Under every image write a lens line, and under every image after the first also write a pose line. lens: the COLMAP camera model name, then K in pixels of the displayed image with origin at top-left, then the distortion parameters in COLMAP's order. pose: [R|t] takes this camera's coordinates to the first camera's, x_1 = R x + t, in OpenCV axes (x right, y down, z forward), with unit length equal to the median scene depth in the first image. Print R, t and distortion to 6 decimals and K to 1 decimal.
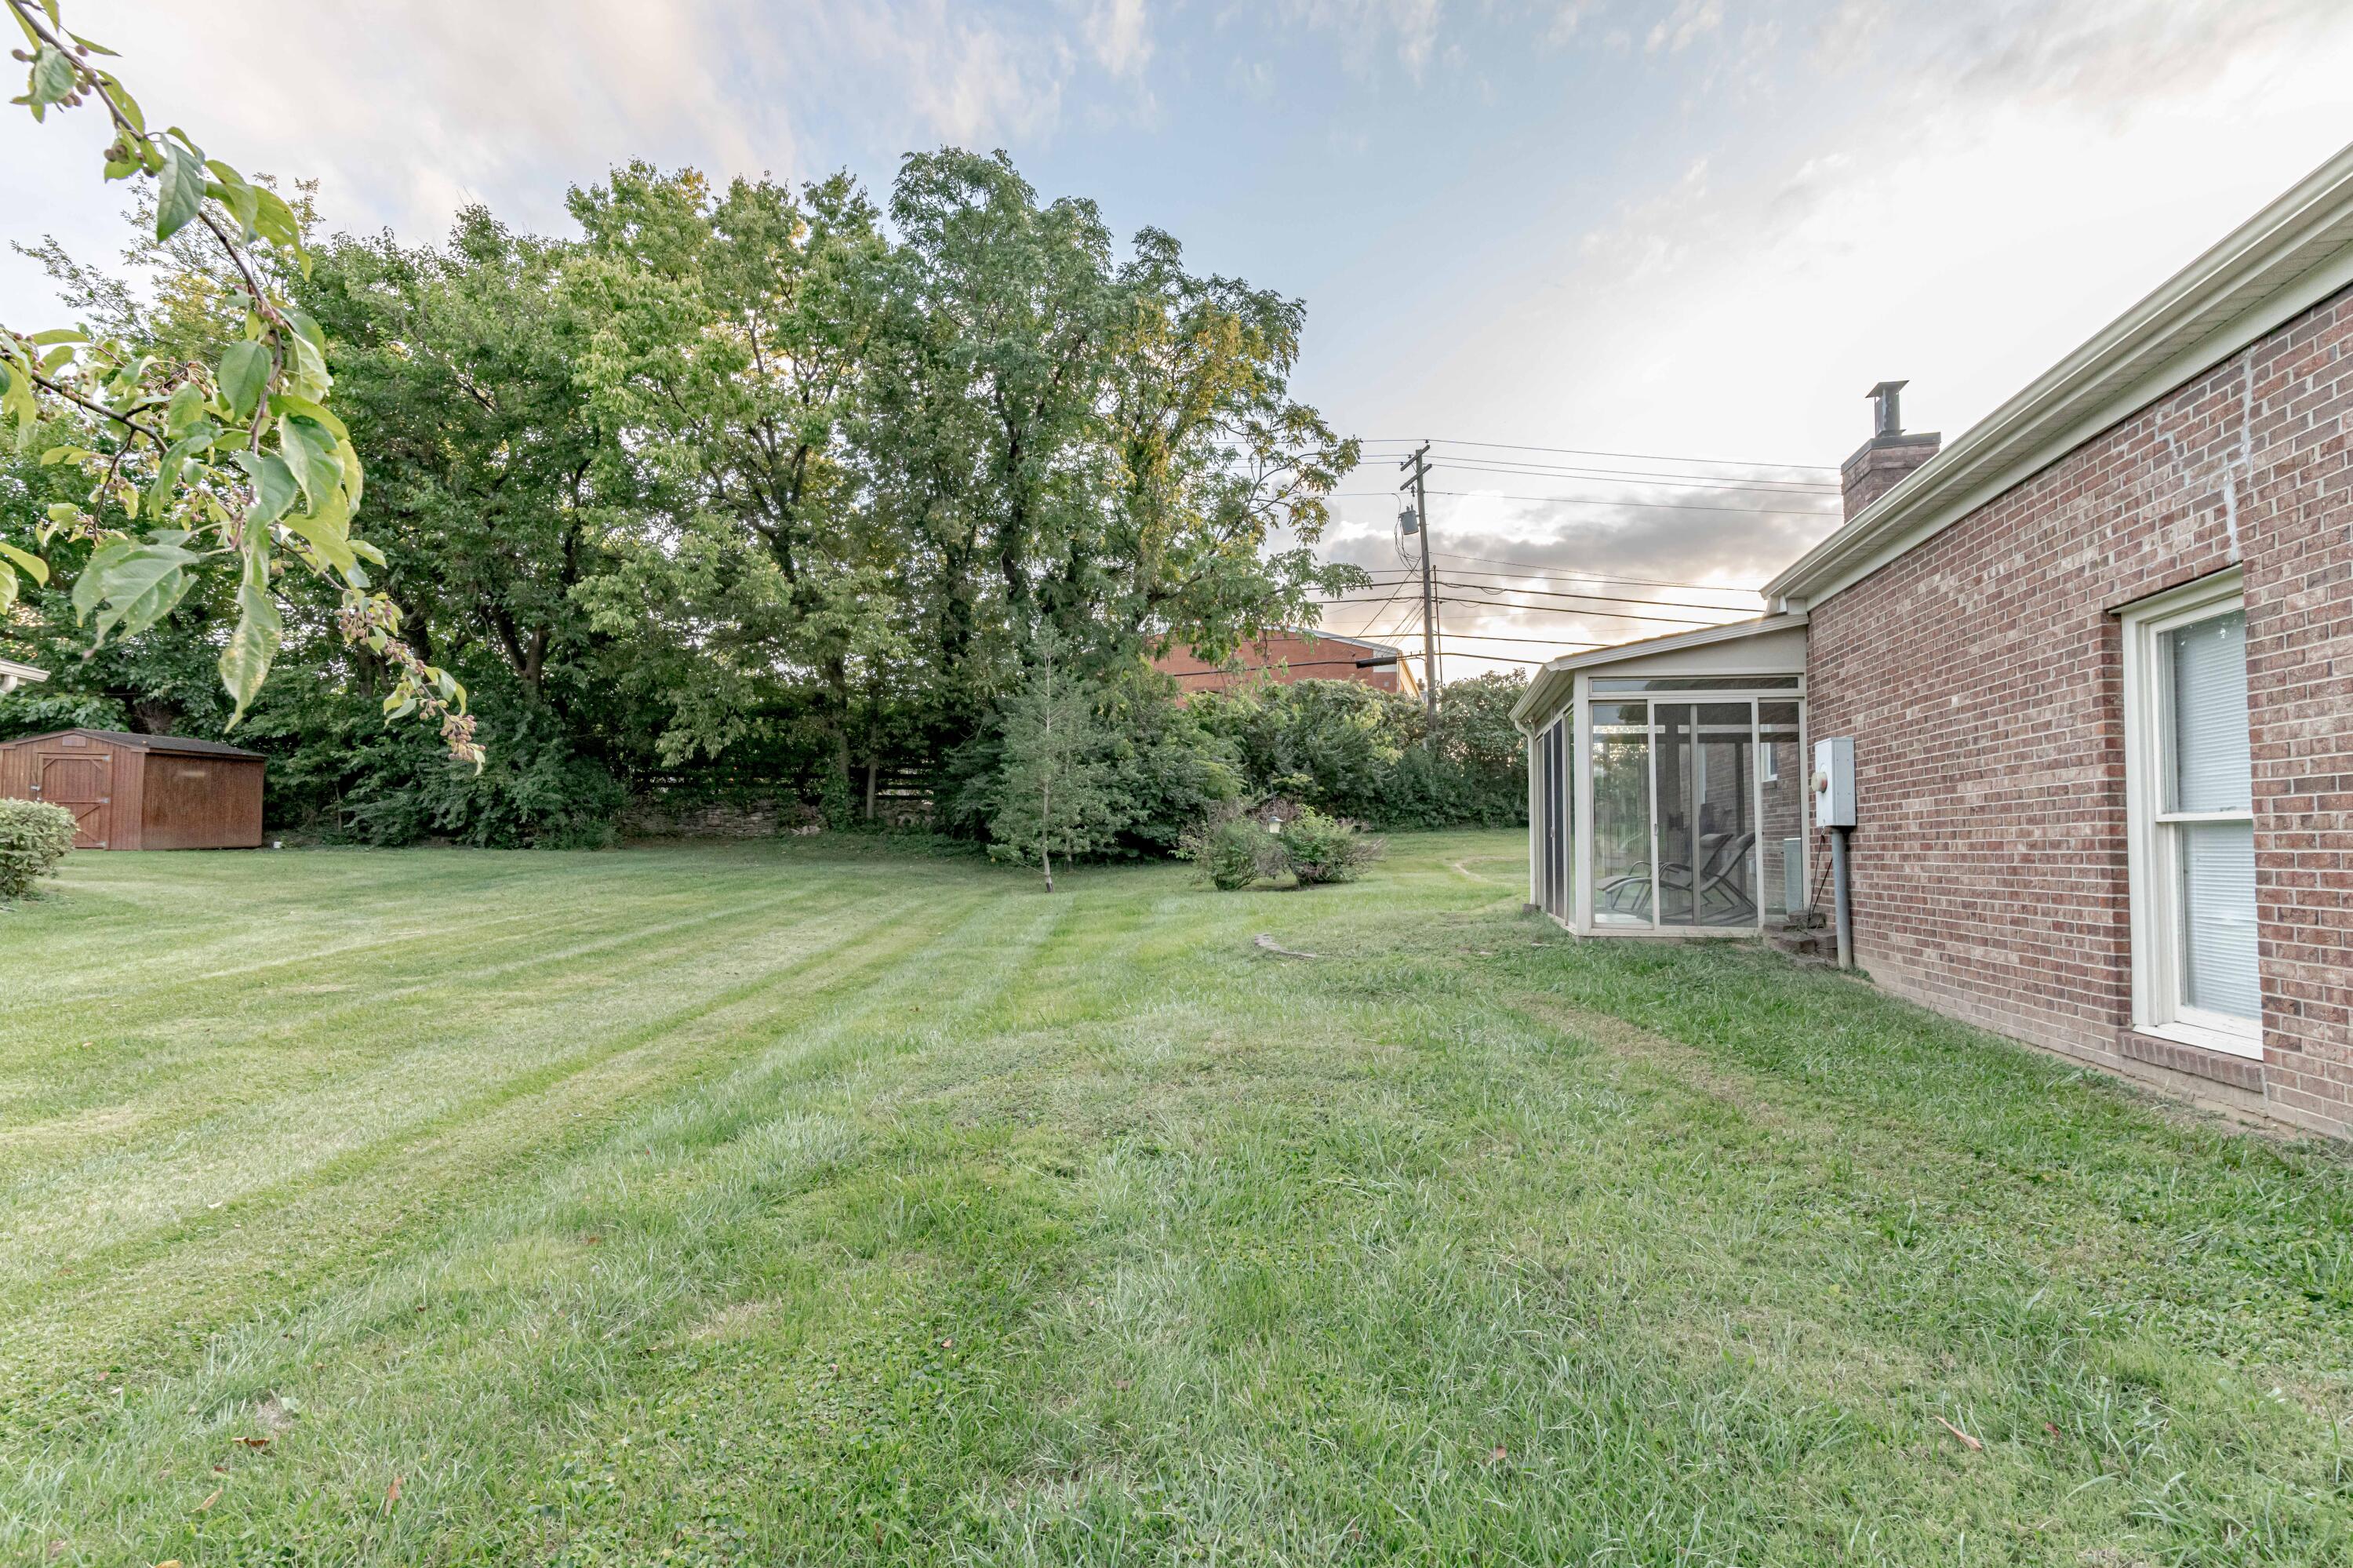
lens RADIAL K [[1125.7, 0, 1174.9], [0, 1125.7, 791.3], [0, 0, 1]] dist [-0.004307, 0.000028]
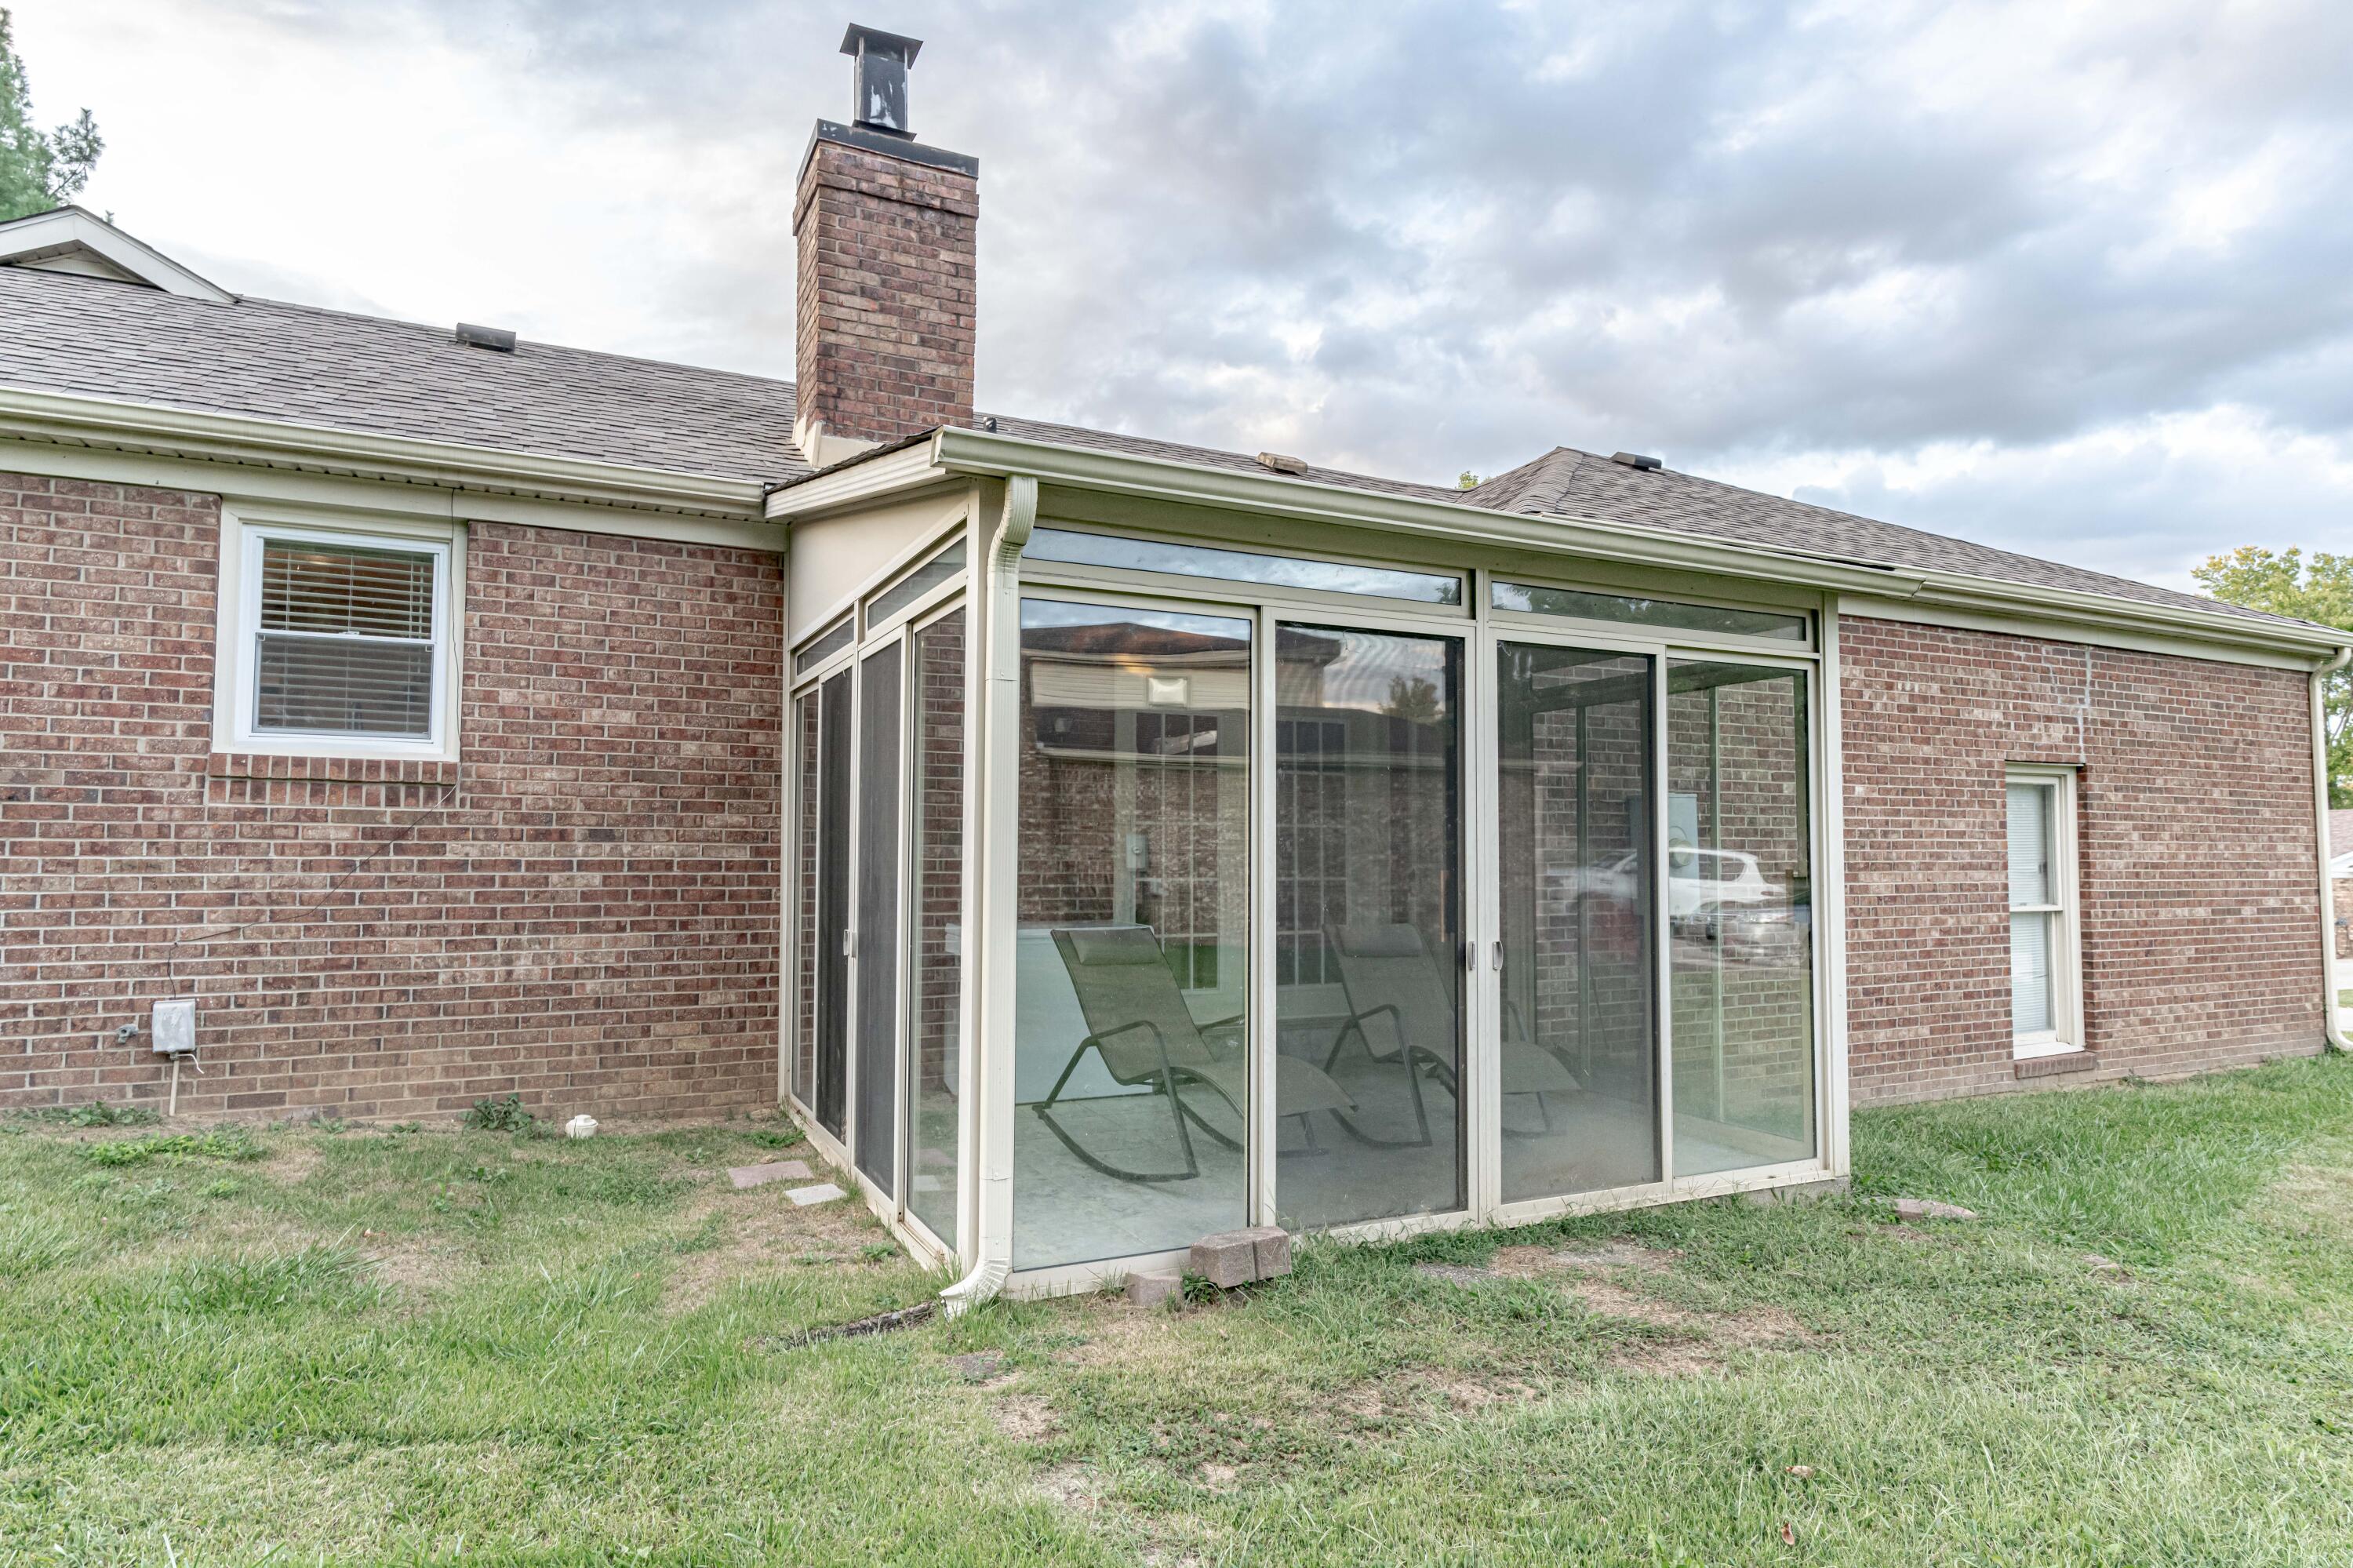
lens RADIAL K [[1310.3, 0, 1173.1], [0, 1310.3, 789.3], [0, 0, 1]] dist [-0.006284, -0.000955]
pose [[-0.608691, 0.034149, 0.792672, 0.153933], [-0.047665, 0.995695, -0.079497, 0.046836], [-0.791974, -0.086172, -0.604443, 2.485851]]
